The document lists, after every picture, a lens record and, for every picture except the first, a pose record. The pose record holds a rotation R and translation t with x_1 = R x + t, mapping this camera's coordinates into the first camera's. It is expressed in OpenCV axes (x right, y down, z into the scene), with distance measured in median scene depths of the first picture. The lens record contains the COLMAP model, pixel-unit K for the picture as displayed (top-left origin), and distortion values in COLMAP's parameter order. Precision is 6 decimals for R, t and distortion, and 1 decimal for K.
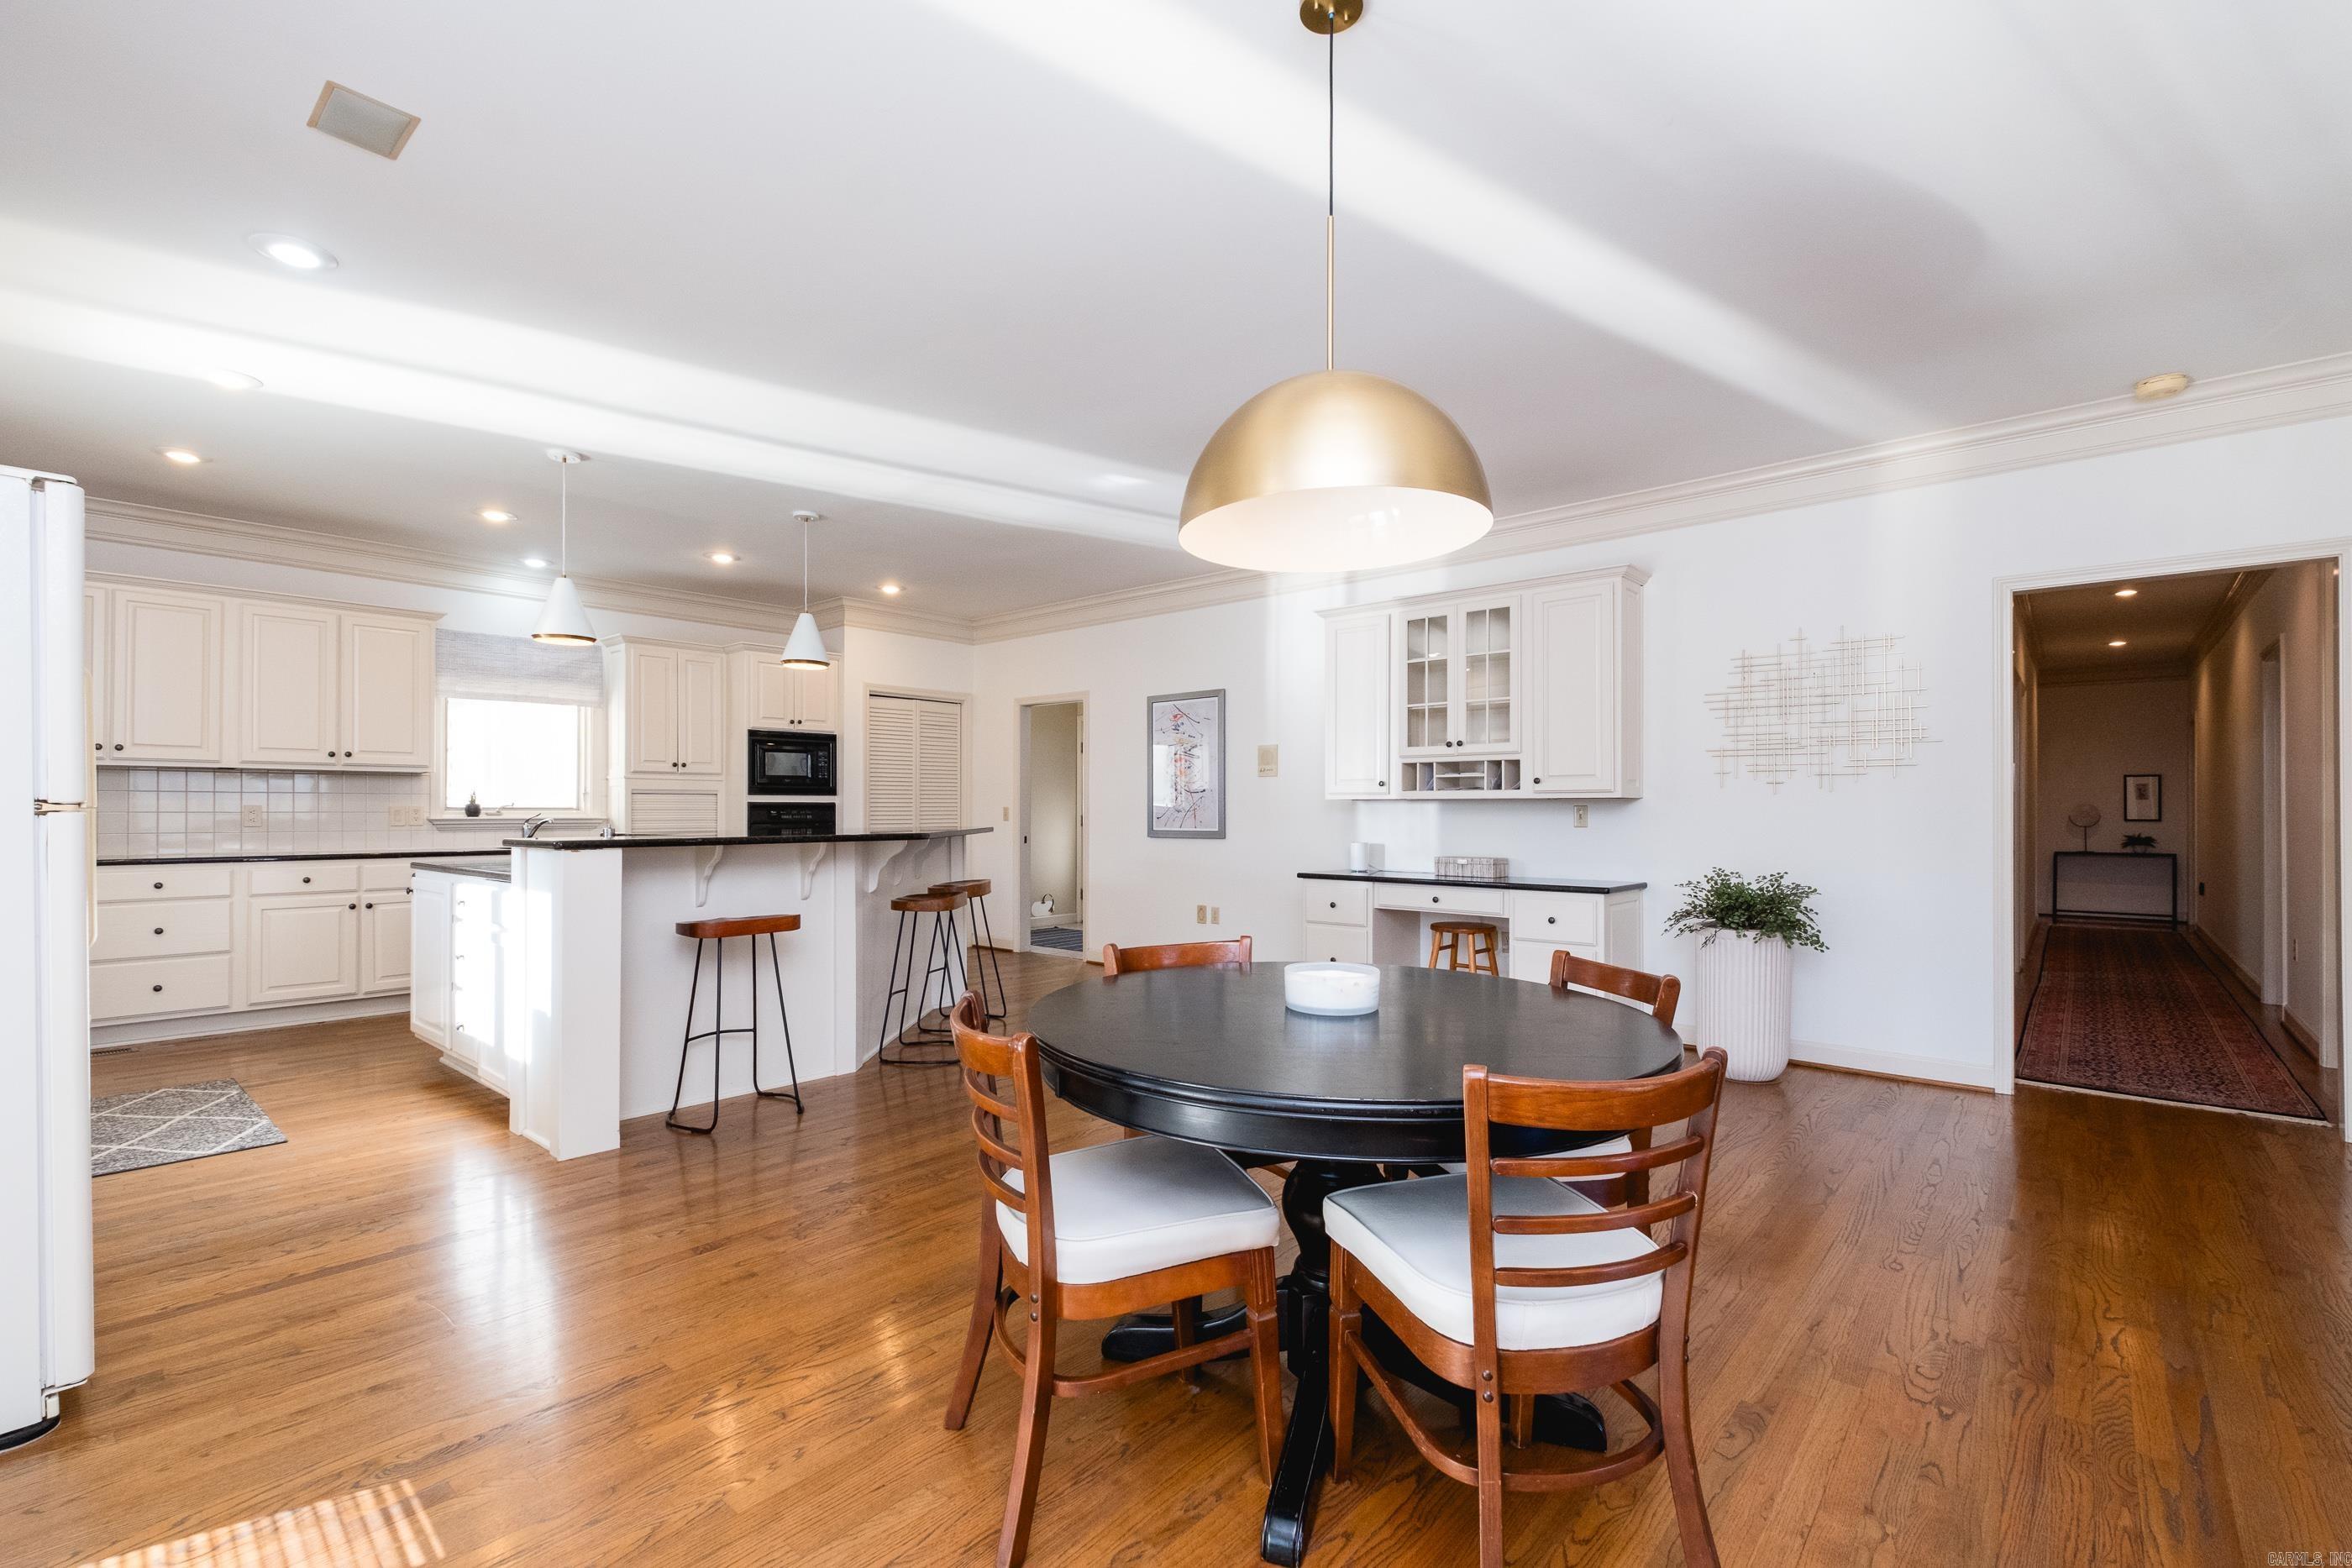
lens RADIAL K [[1042.3, 0, 1186.1], [0, 1042.3, 802.4], [0, 0, 1]] dist [-0.001828, -0.000549]
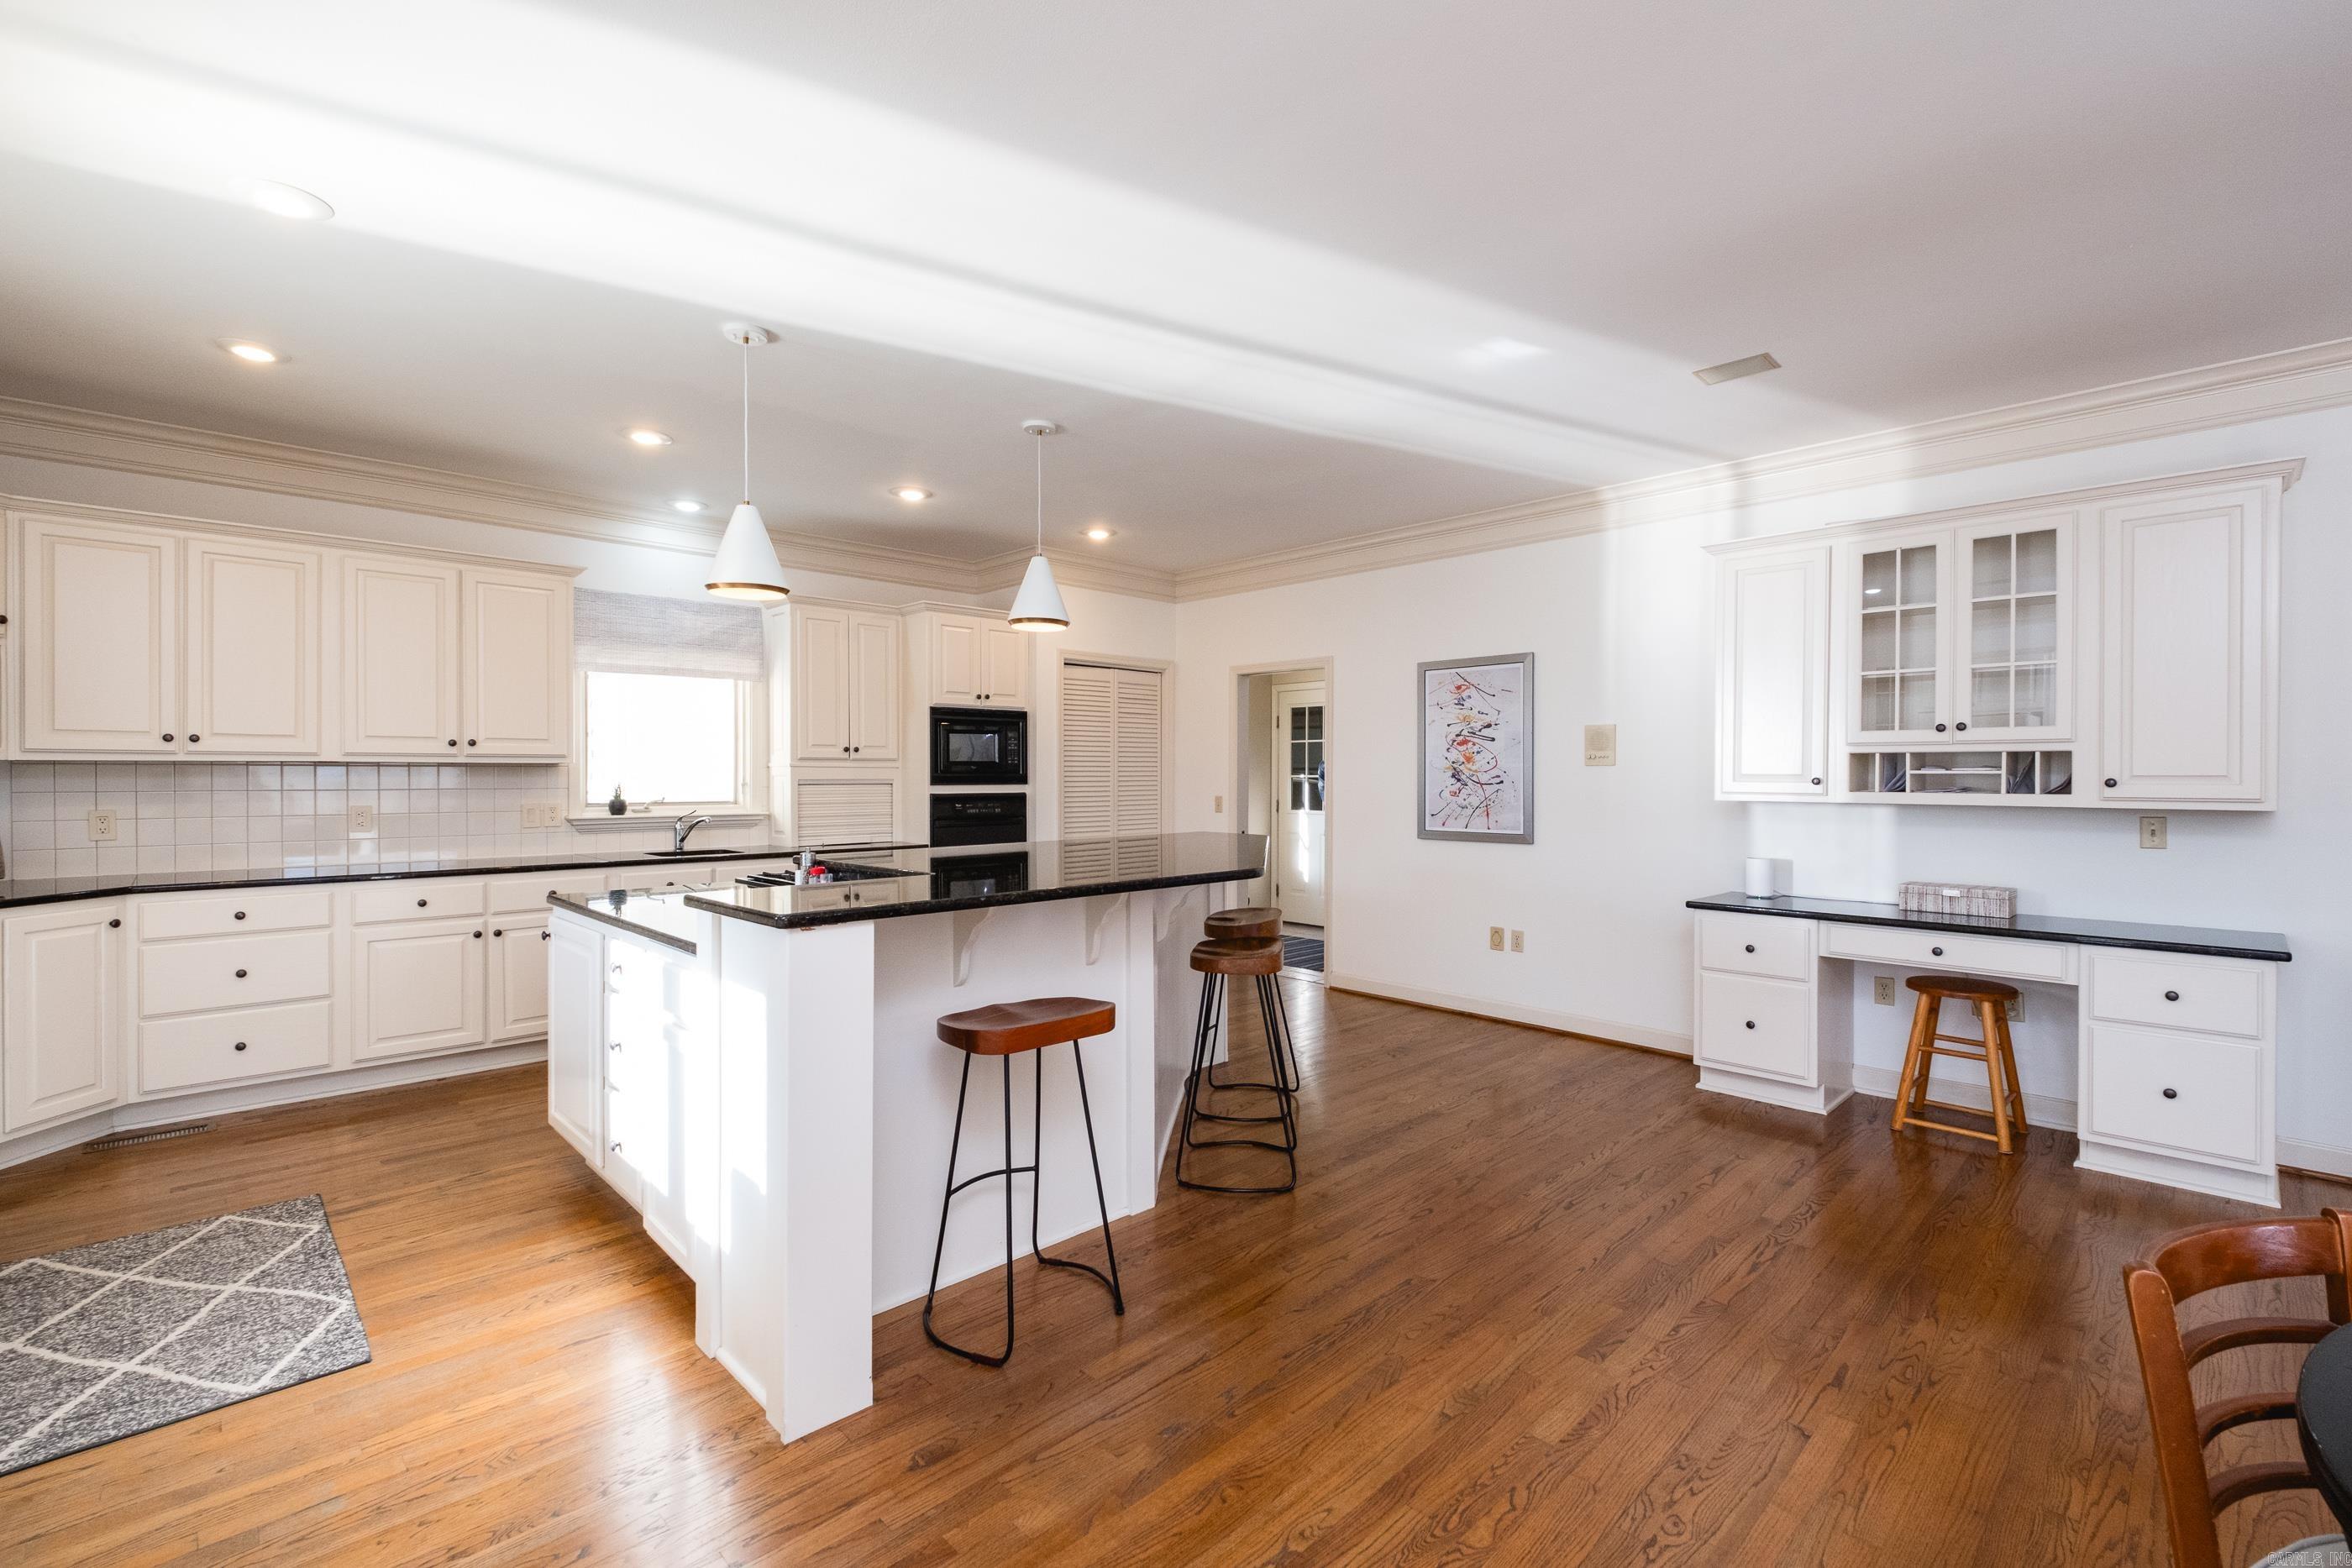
lens RADIAL K [[1030.3, 0, 1190.4], [0, 1030.3, 779.8], [0, 0, 1]] dist [0.002888, -0.000649]
pose [[0.996716, 0.001145, -0.080969, -0.191068], [-0.000090, 0.999915, 0.013036, -0.028863], [0.080977, -0.012986, 0.996631, 0.255568]]
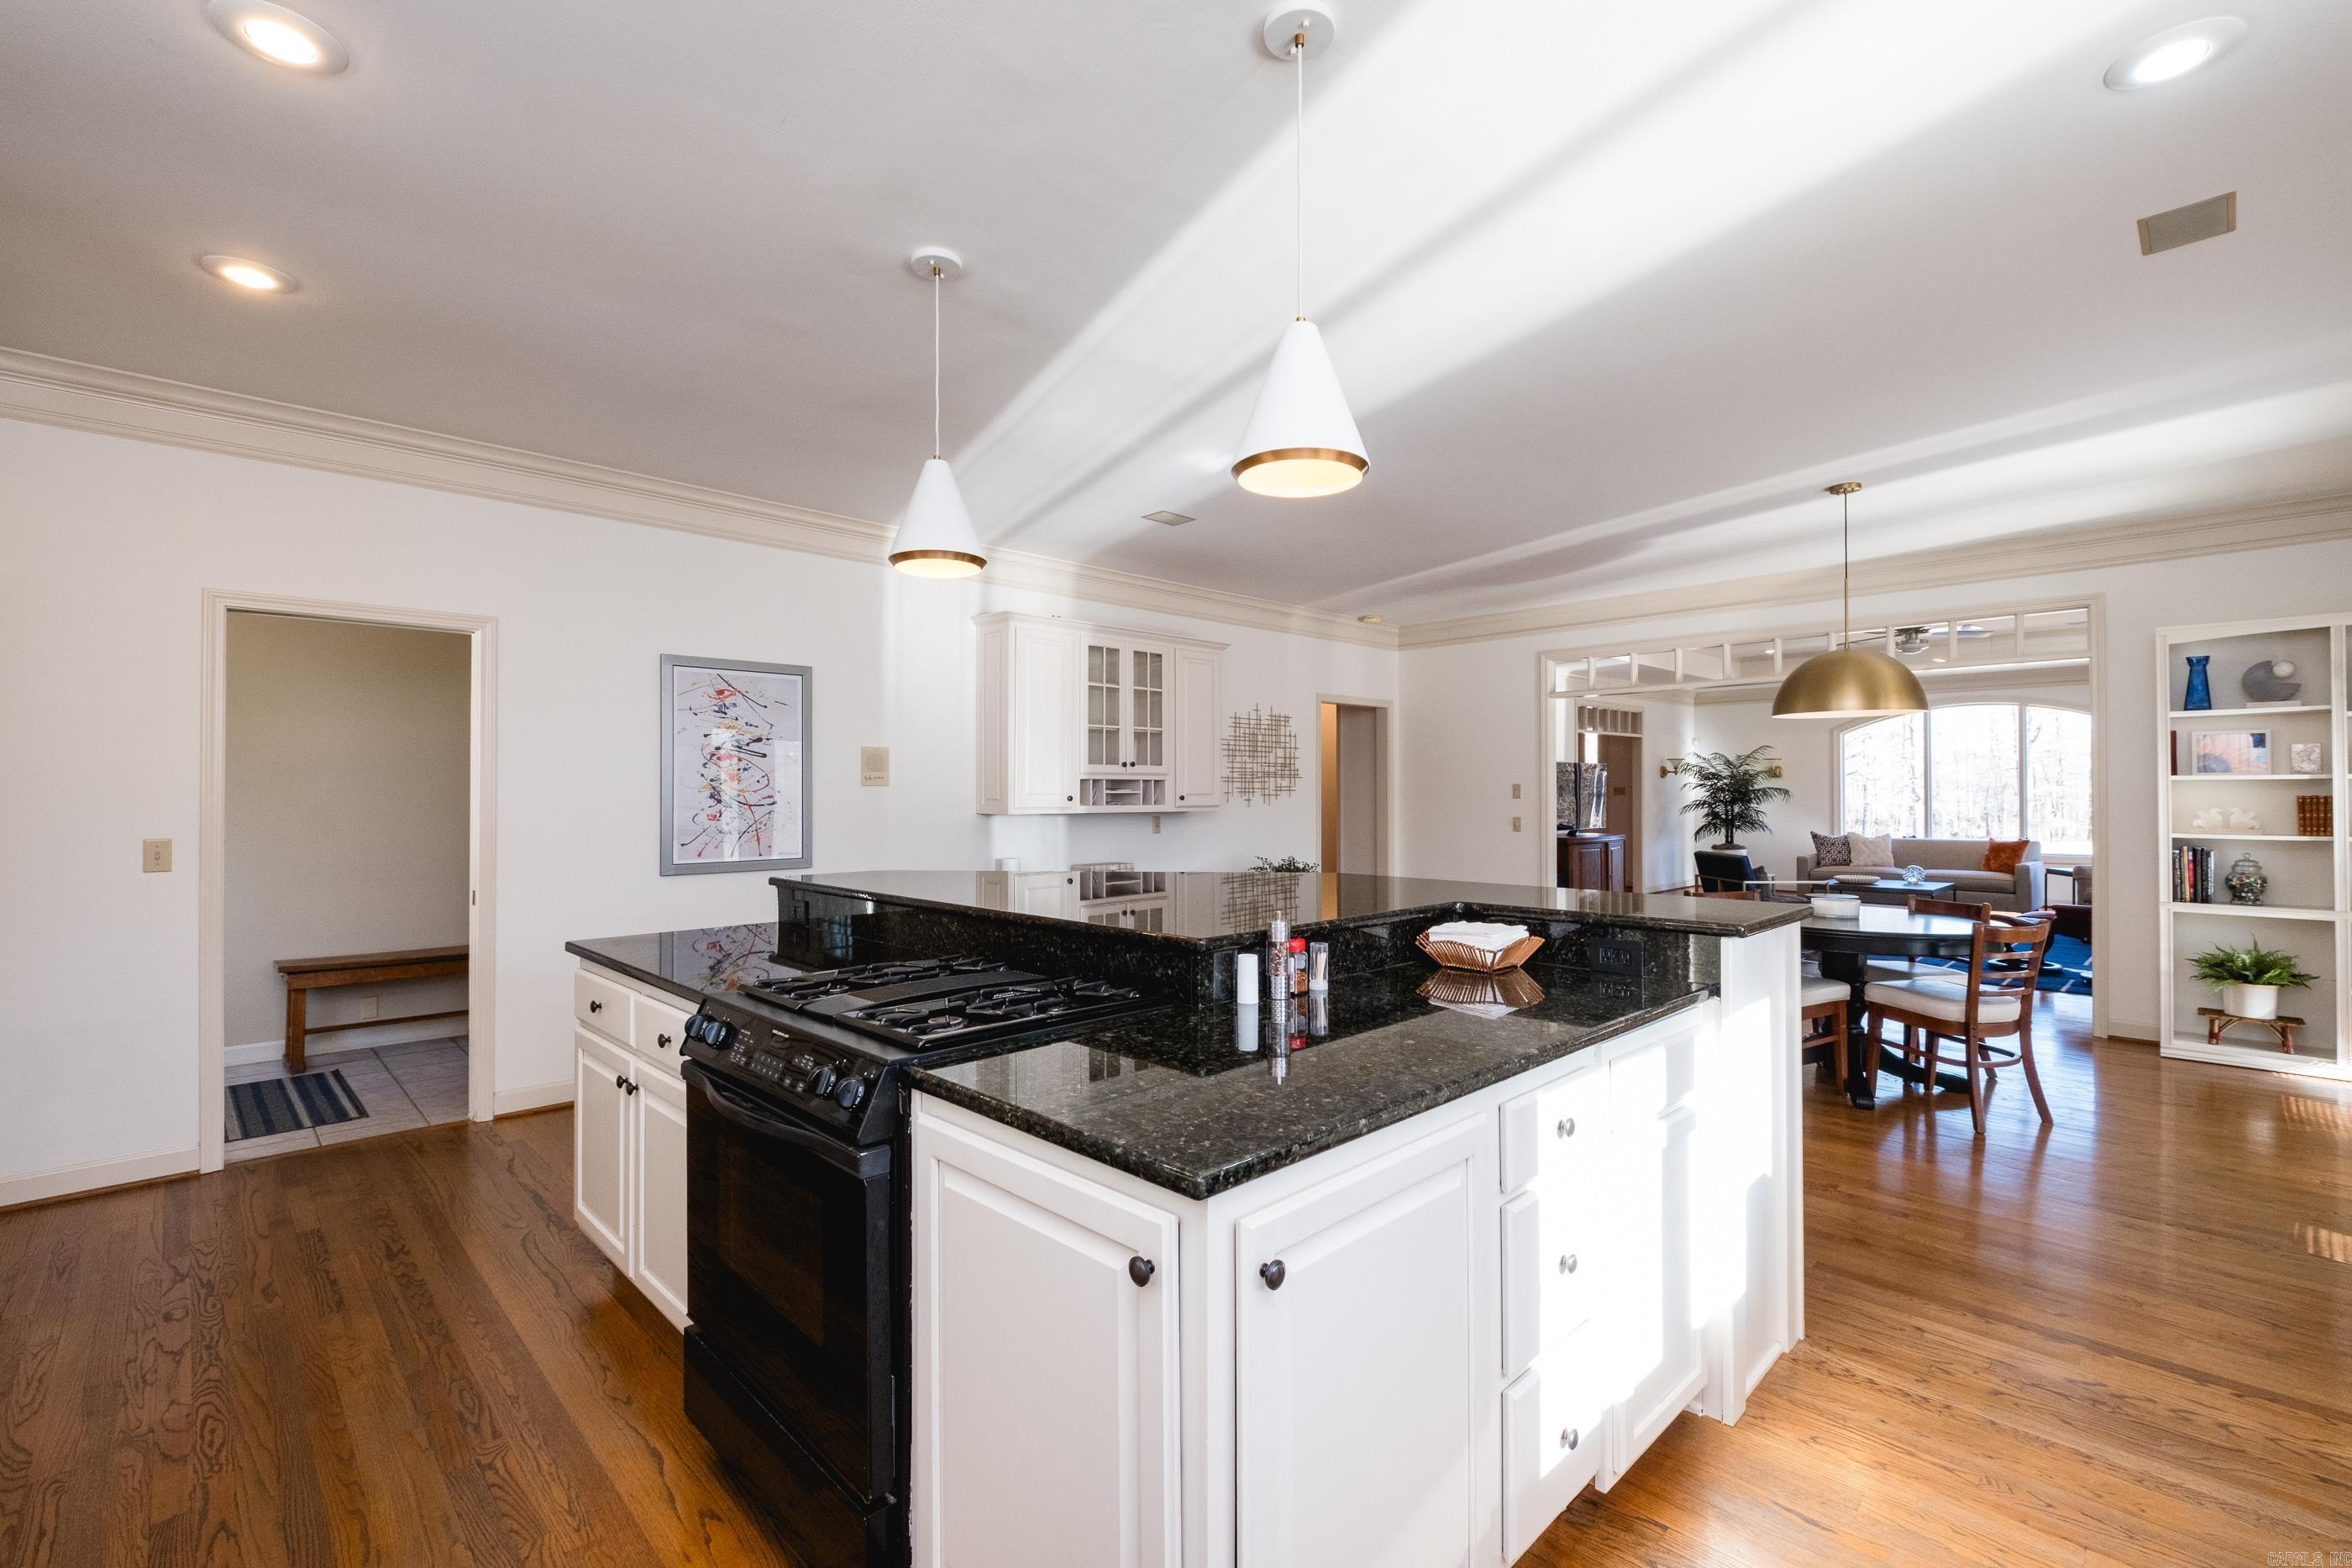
lens RADIAL K [[1016.7, 0, 1176.0], [0, 1016.7, 784.0], [0, 0, 1]] dist [0.001554, -0.000059]
pose [[0.081823, 0.008902, 0.996607, -0.816353], [-0.005244, 0.999950, -0.008501, -0.024597], [-0.996633, -0.004531, 0.081866, 0.829694]]
